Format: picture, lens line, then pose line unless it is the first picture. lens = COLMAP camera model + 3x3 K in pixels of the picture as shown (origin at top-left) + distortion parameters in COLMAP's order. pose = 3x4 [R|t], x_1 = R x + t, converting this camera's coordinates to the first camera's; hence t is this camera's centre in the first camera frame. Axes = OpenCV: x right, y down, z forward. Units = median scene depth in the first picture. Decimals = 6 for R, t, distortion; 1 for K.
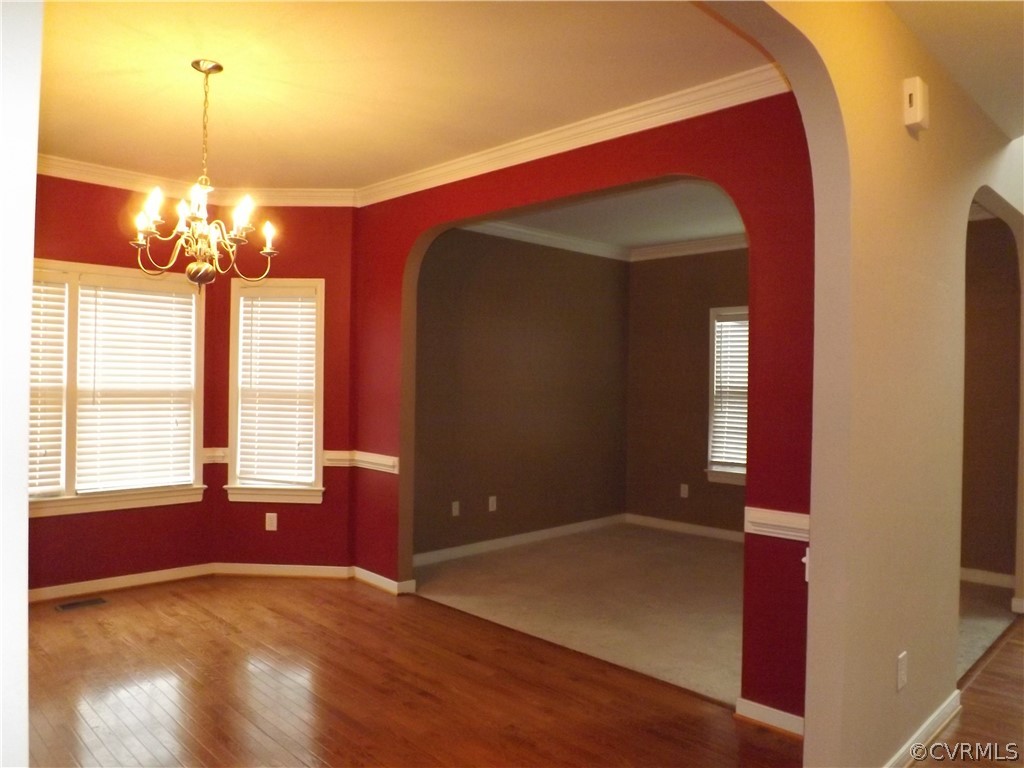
lens RADIAL K [[750.8, 0, 512.0], [0, 750.8, 384.0], [0, 0, 1]] dist [-0.060403, 0.004034]
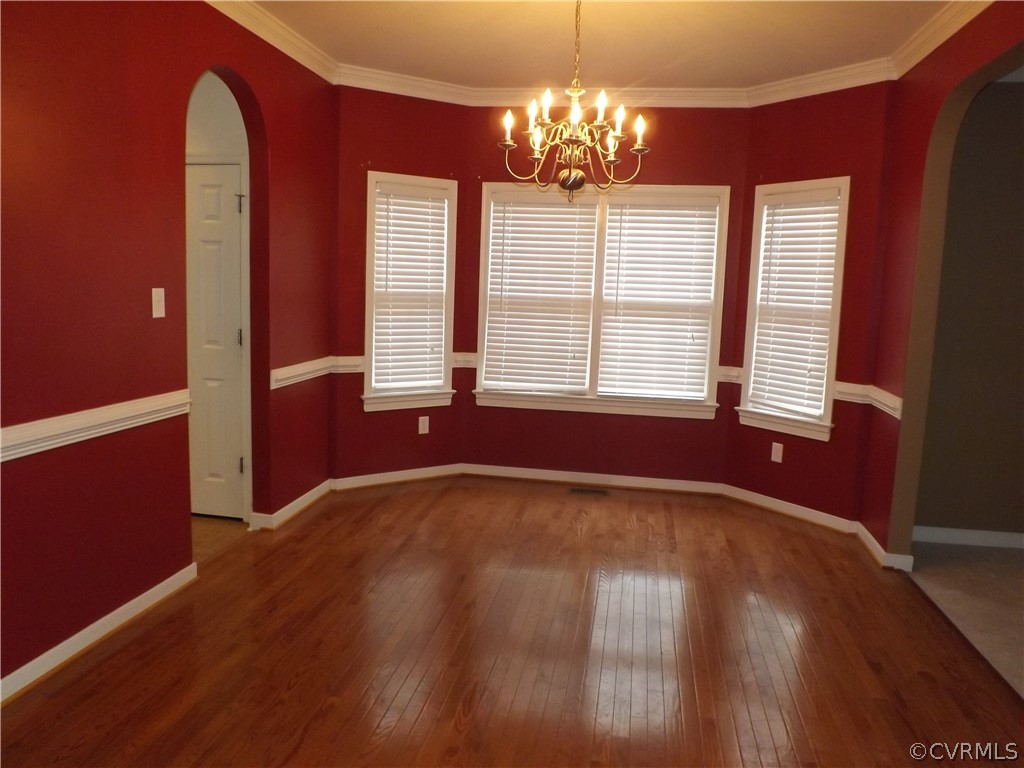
lens RADIAL K [[750.8, 0, 512.0], [0, 750.8, 384.0], [0, 0, 1]] dist [-0.060403, 0.004034]
pose [[0.567546, 0.106761, -0.816391, 0.236595], [-0.026612, 0.993418, 0.111411, 0.007933], [0.822912, -0.041505, 0.566651, 0.220678]]
